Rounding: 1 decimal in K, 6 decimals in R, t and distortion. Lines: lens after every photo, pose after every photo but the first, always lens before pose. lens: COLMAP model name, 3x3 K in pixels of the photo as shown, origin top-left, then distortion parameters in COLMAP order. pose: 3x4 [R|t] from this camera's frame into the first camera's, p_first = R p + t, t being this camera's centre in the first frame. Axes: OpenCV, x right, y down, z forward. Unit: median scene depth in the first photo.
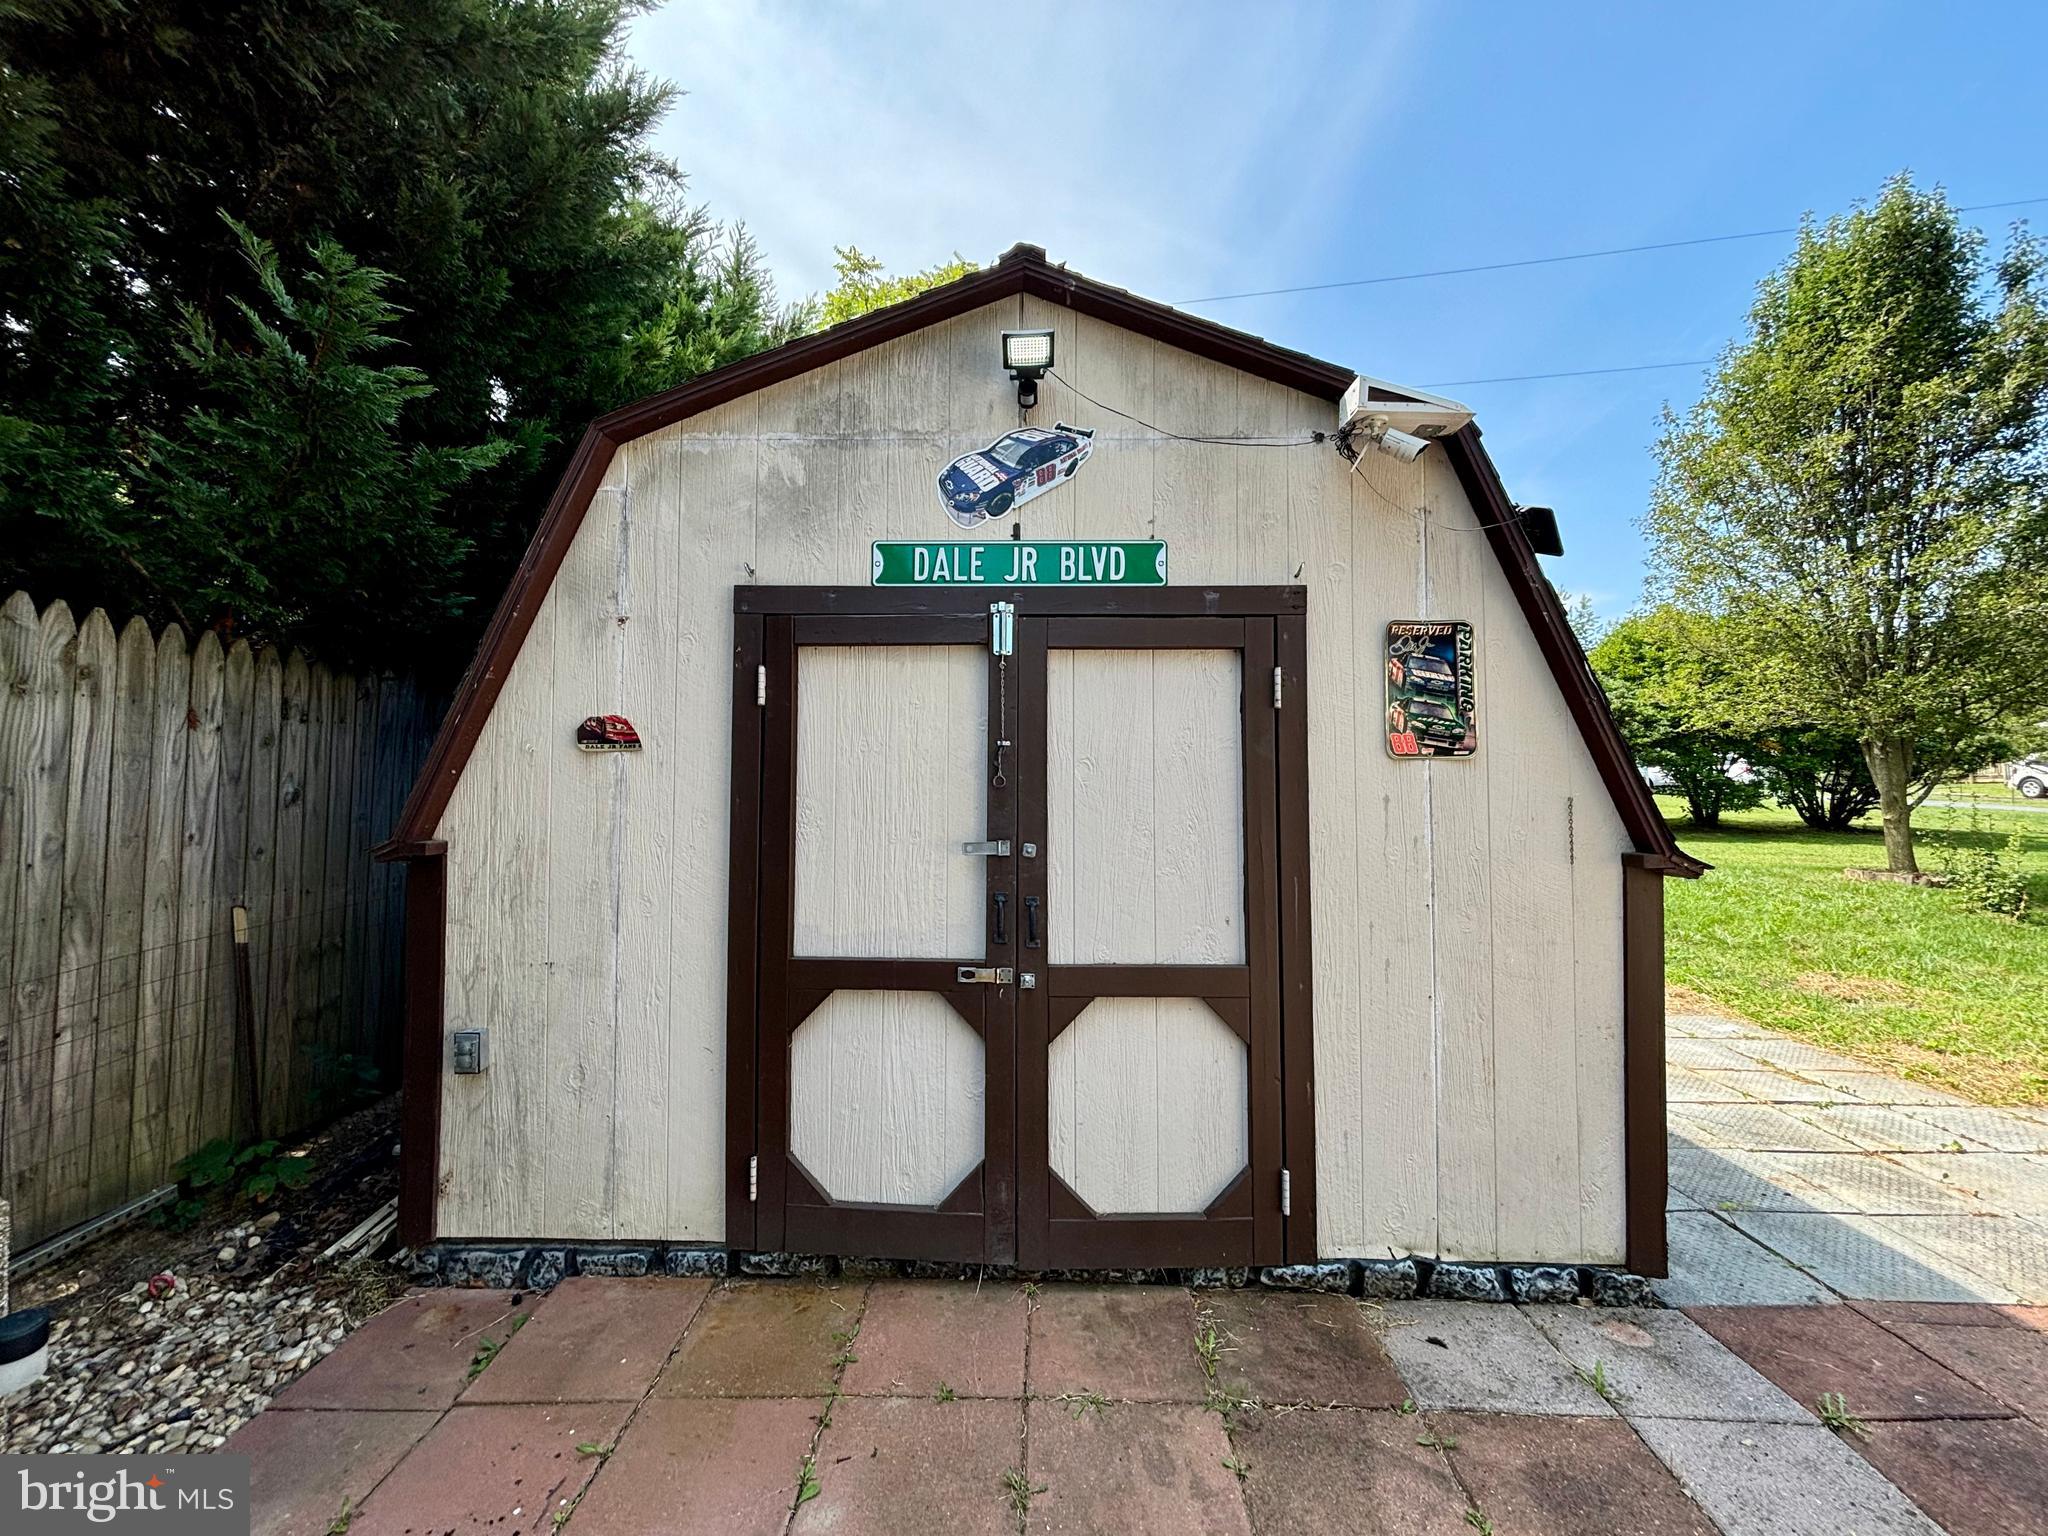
lens RADIAL K [[833.2, 0, 1028.5], [0, 833.2, 763.6], [0, 0, 1]] dist [0.010277, 0.000154]
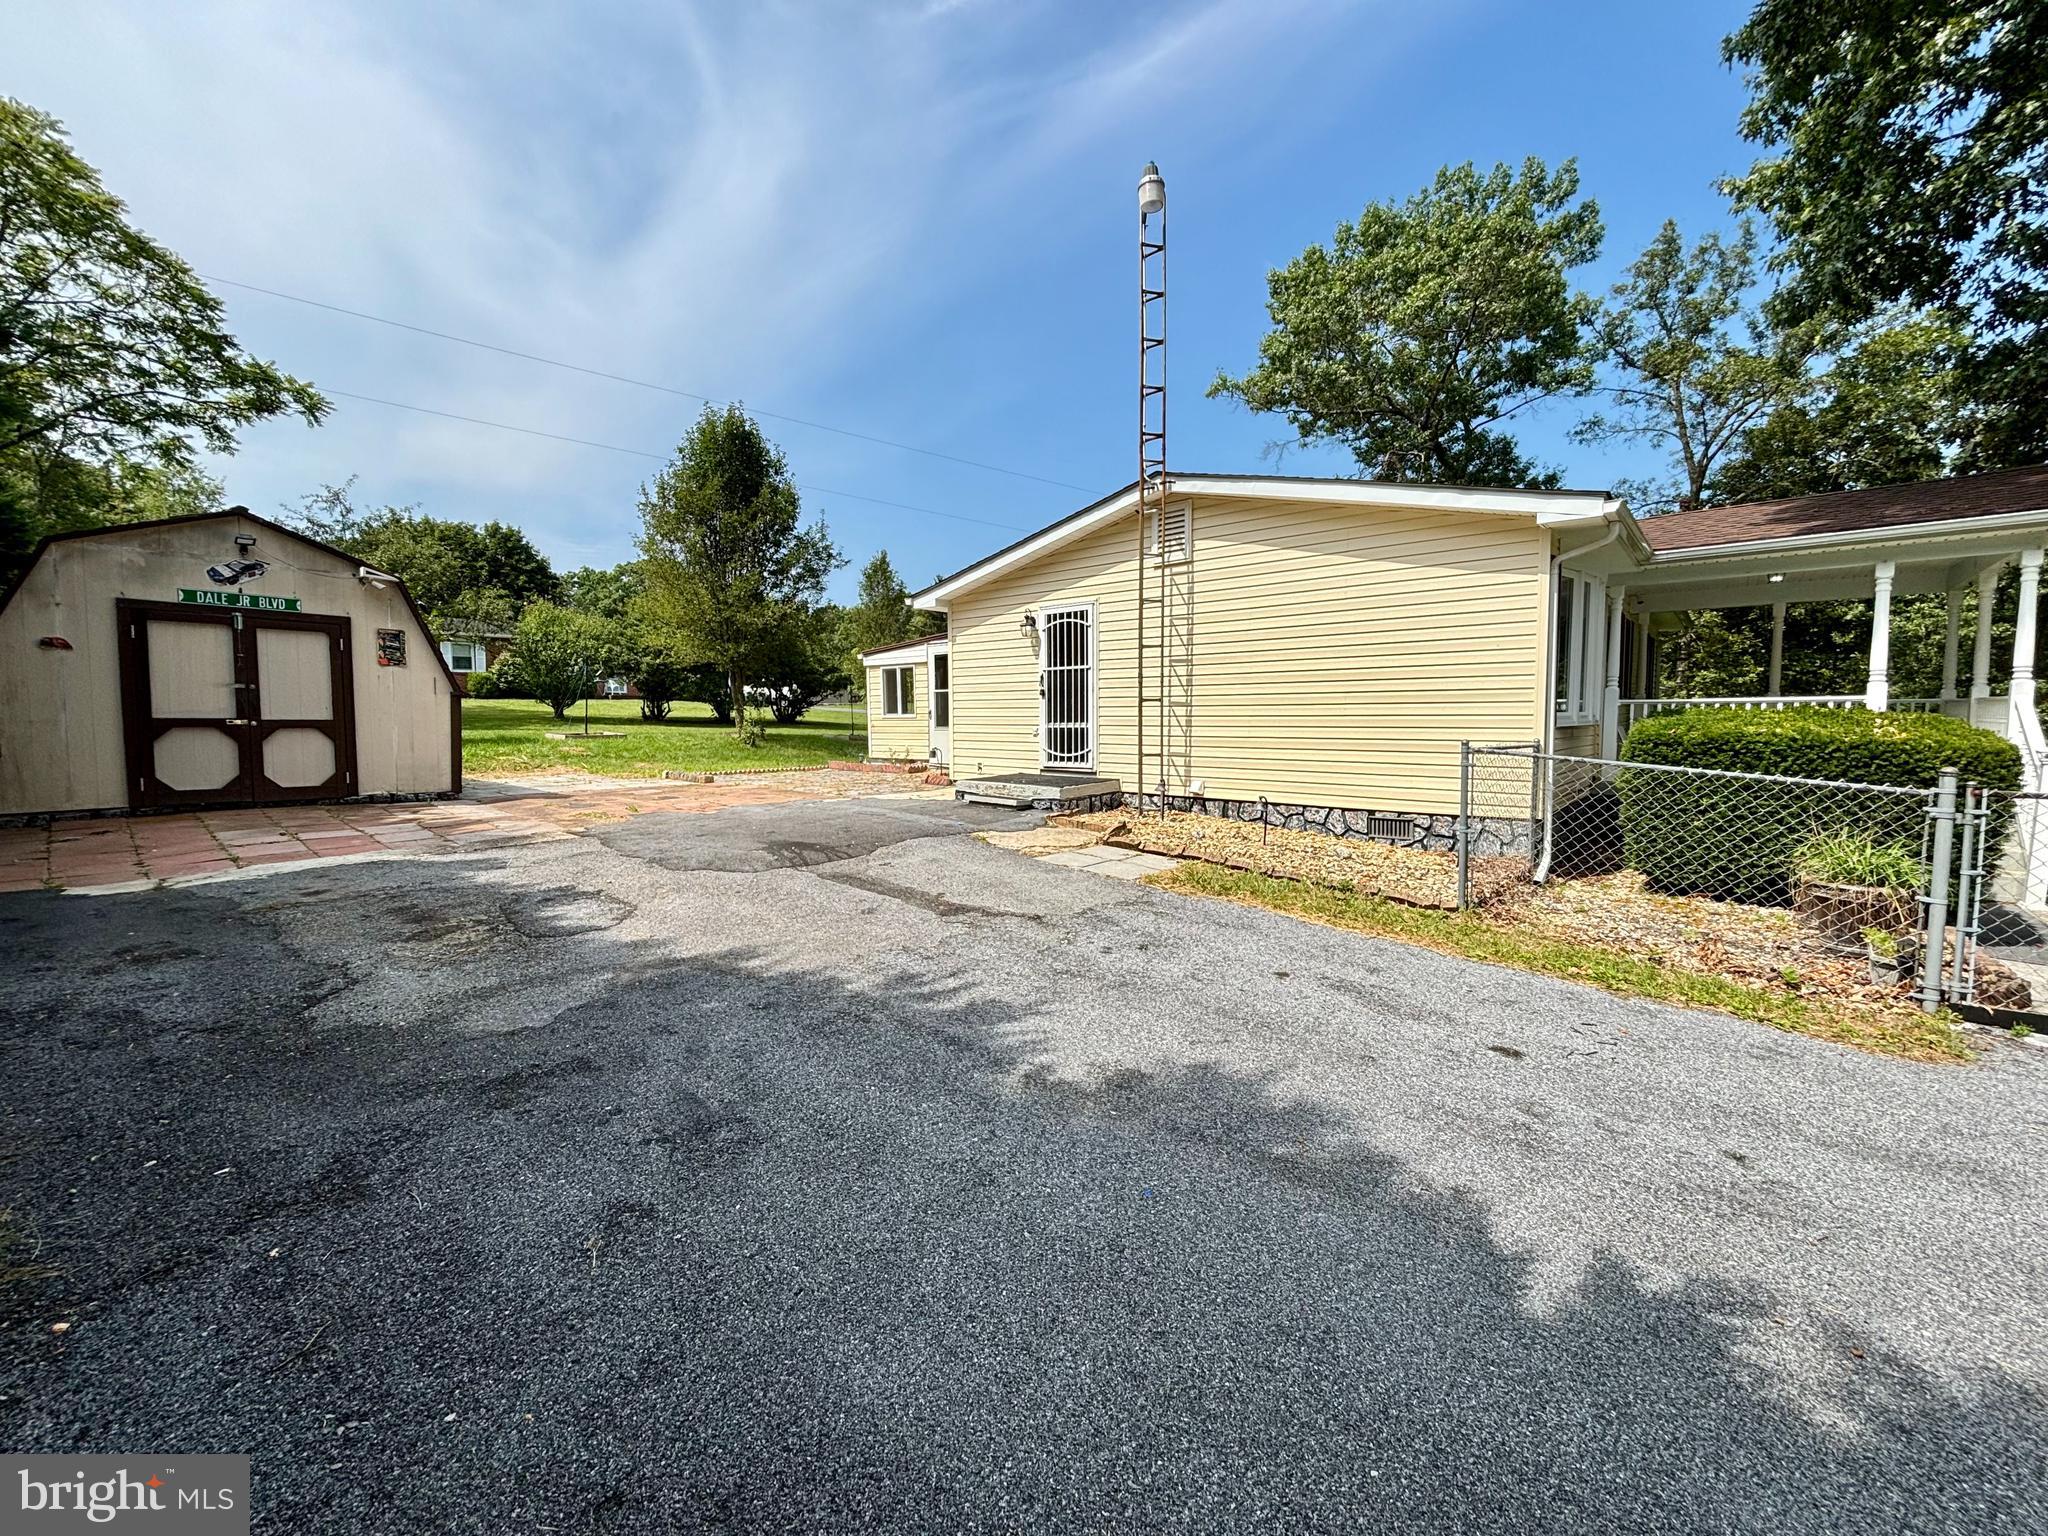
lens RADIAL K [[833.2, 0, 1018.0], [0, 833.2, 762.1], [0, 0, 1]] dist [-0.001499, 0.004265]
pose [[0.624858, -0.039964, 0.779715, -0.710991], [-0.023896, 0.997242, 0.070263, 0.093757], [-0.780373, -0.062536, 0.622180, -3.576946]]
